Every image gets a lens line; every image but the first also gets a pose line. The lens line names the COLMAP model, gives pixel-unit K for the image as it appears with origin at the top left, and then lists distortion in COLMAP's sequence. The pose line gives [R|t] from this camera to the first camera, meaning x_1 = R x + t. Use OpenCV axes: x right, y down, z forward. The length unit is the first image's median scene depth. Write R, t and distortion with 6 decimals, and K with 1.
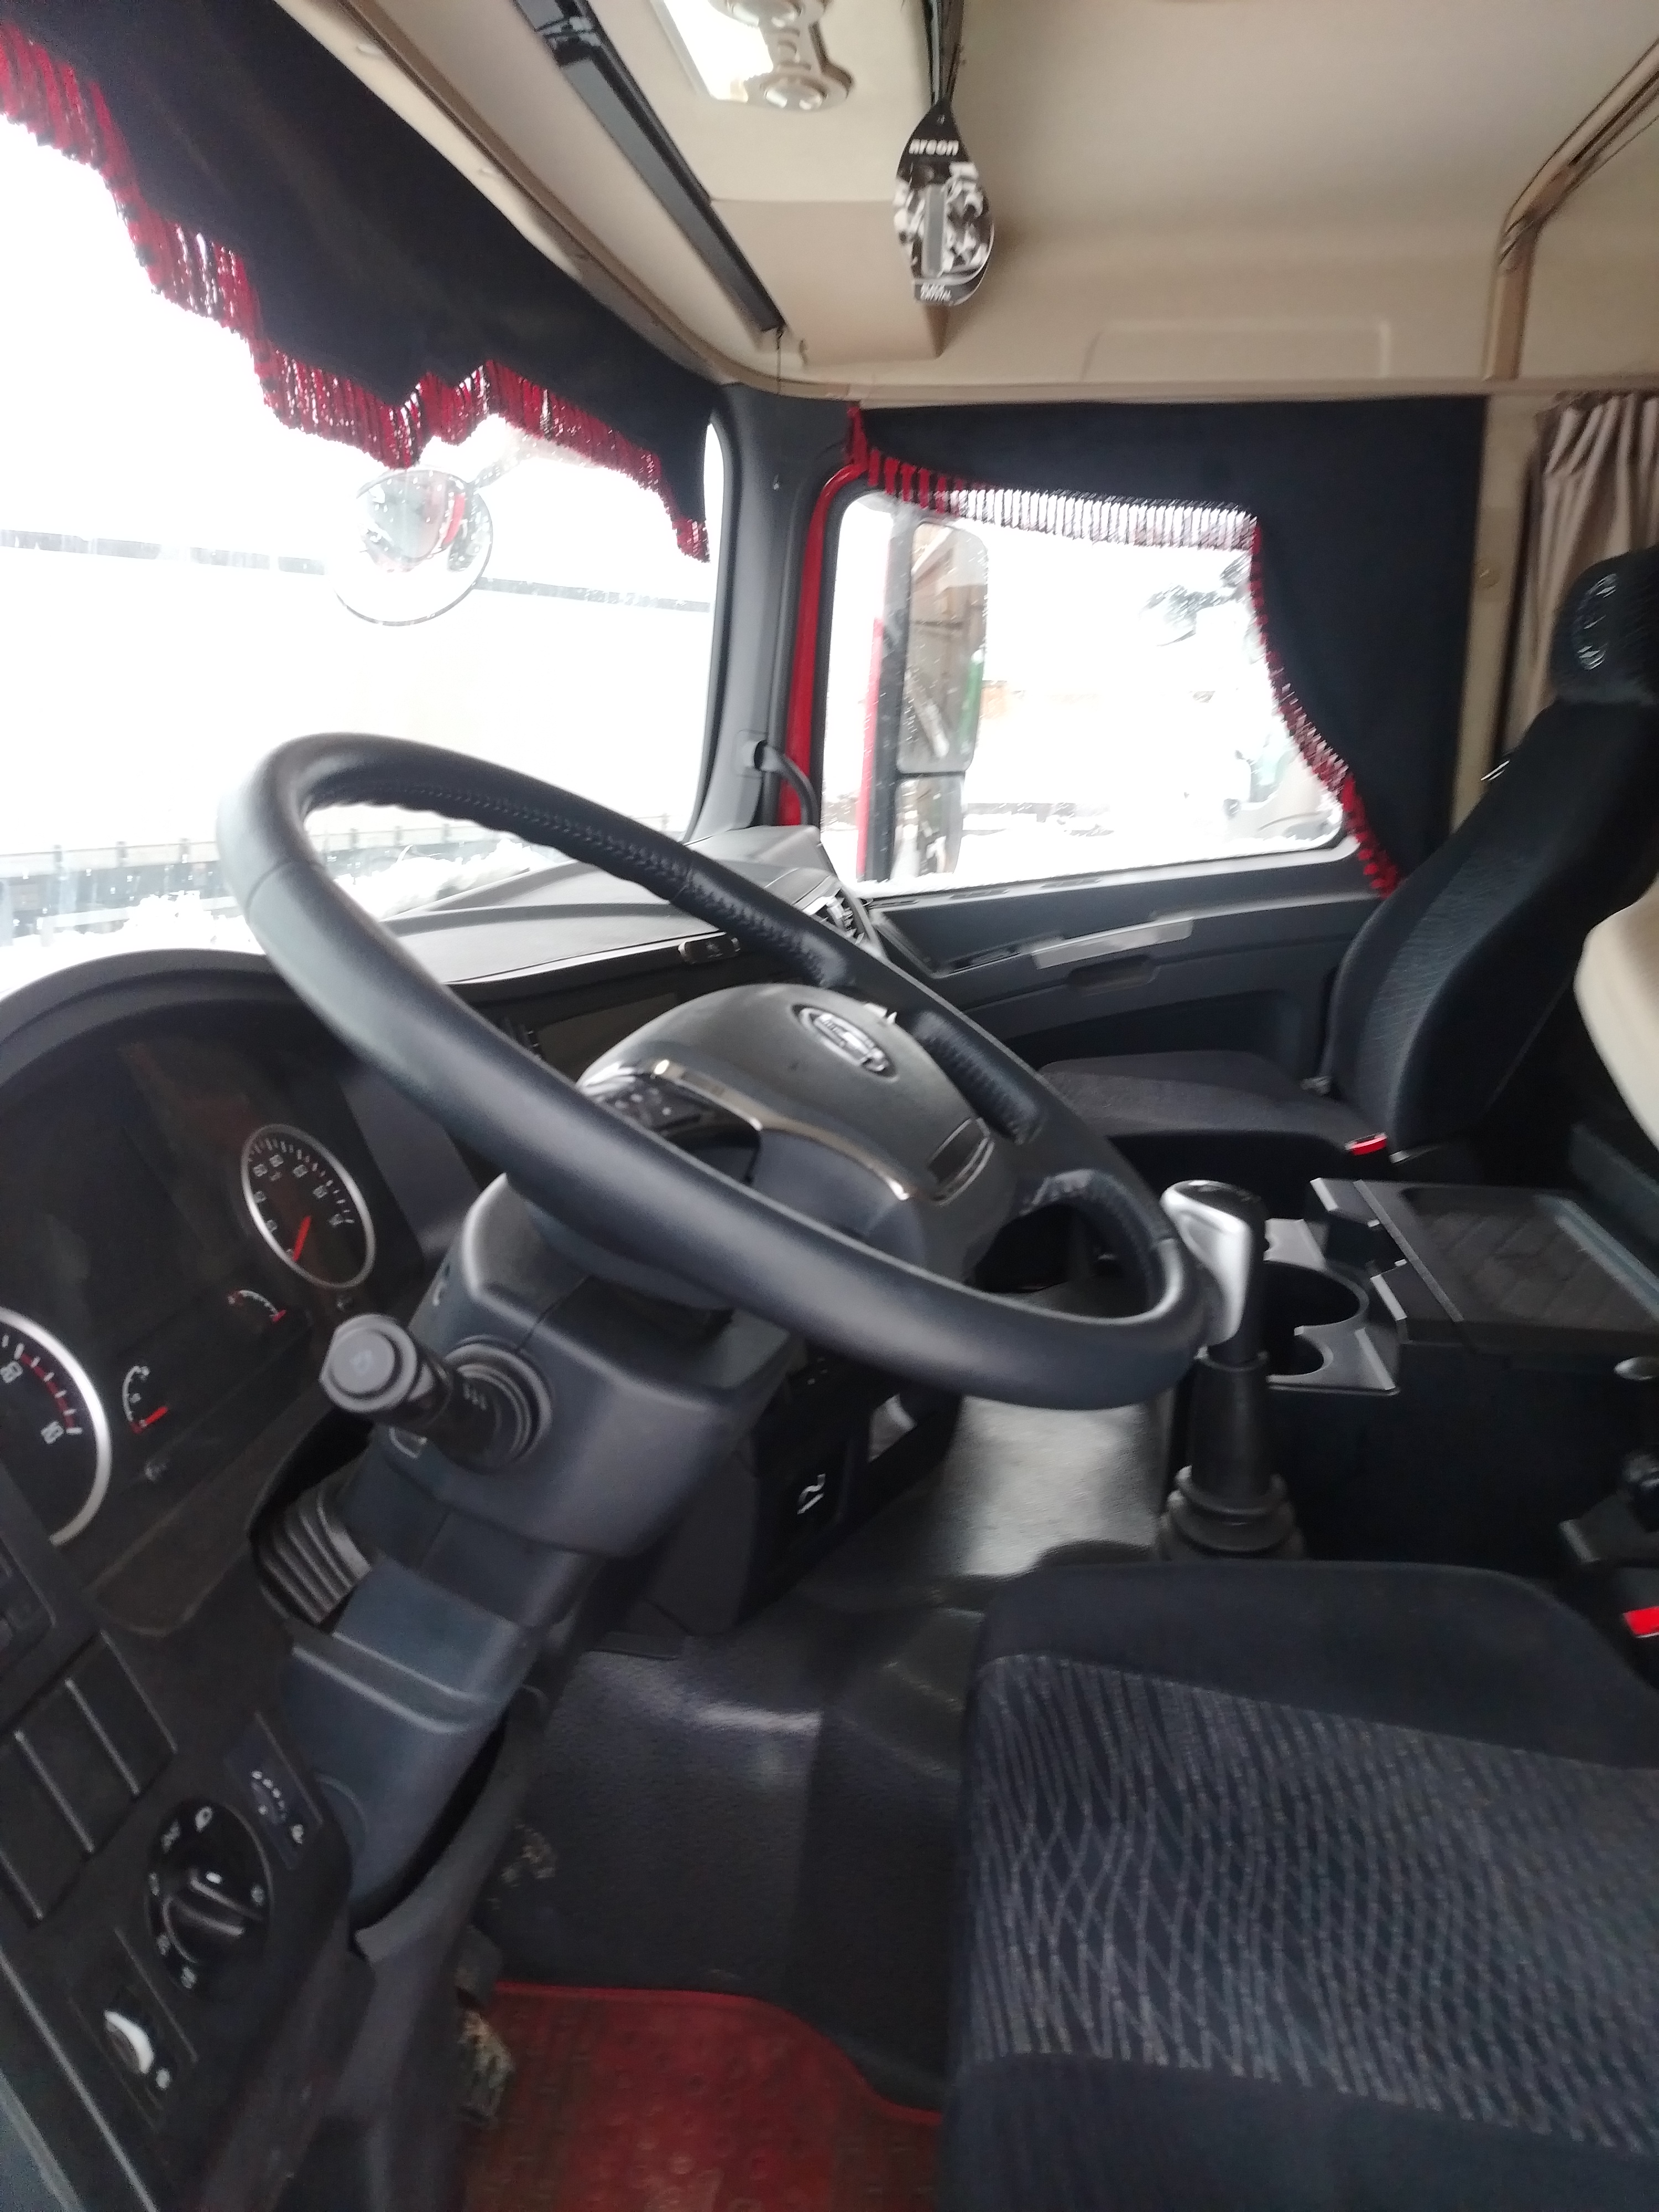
lens RADIAL K [[1527.1, 0, 829.5], [0, 1527.1, 1106.0], [0, 0, 1]] dist [0.045922, -0.046181]
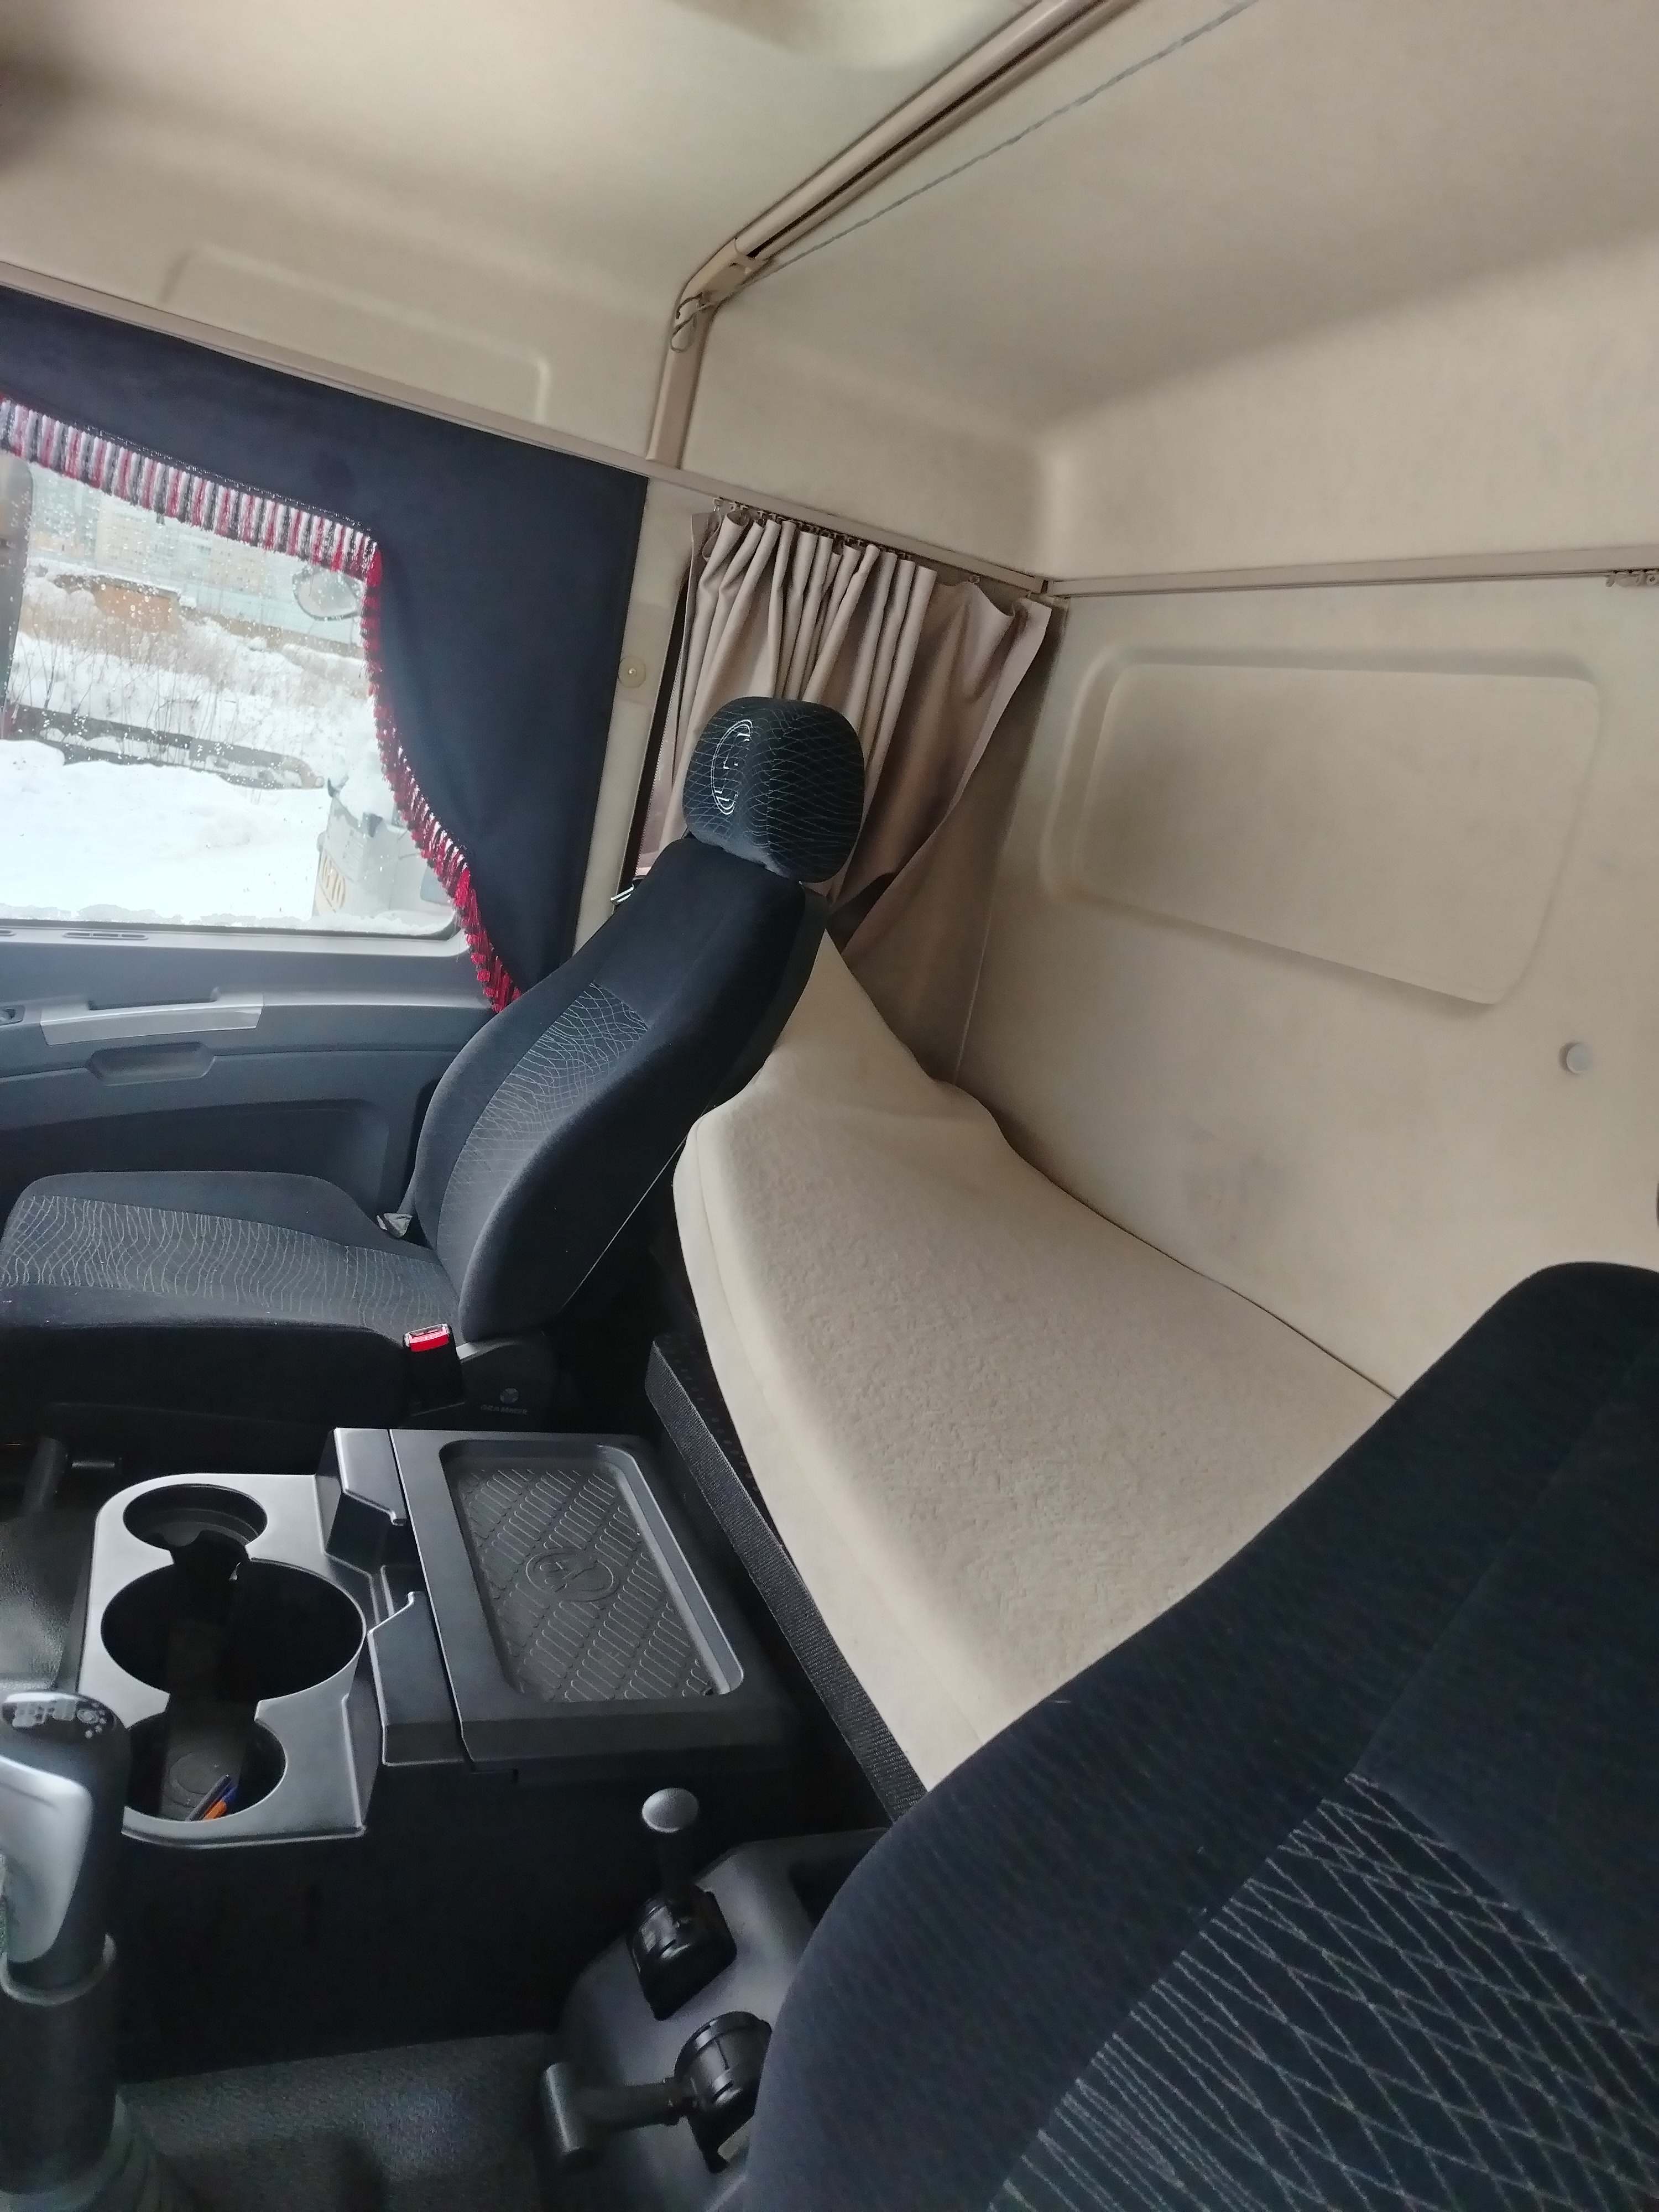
lens RADIAL K [[1538.7, 0, 828.0], [0, 1538.7, 1012.9], [0, 0, 1]] dist [0.021835, -0.002204]
pose [[0.862815, 0.099309, 0.495669, 0.108161], [-0.088520, 0.995045, -0.045273, -0.125337], [-0.497709, -0.004814, 0.867331, 0.183047]]
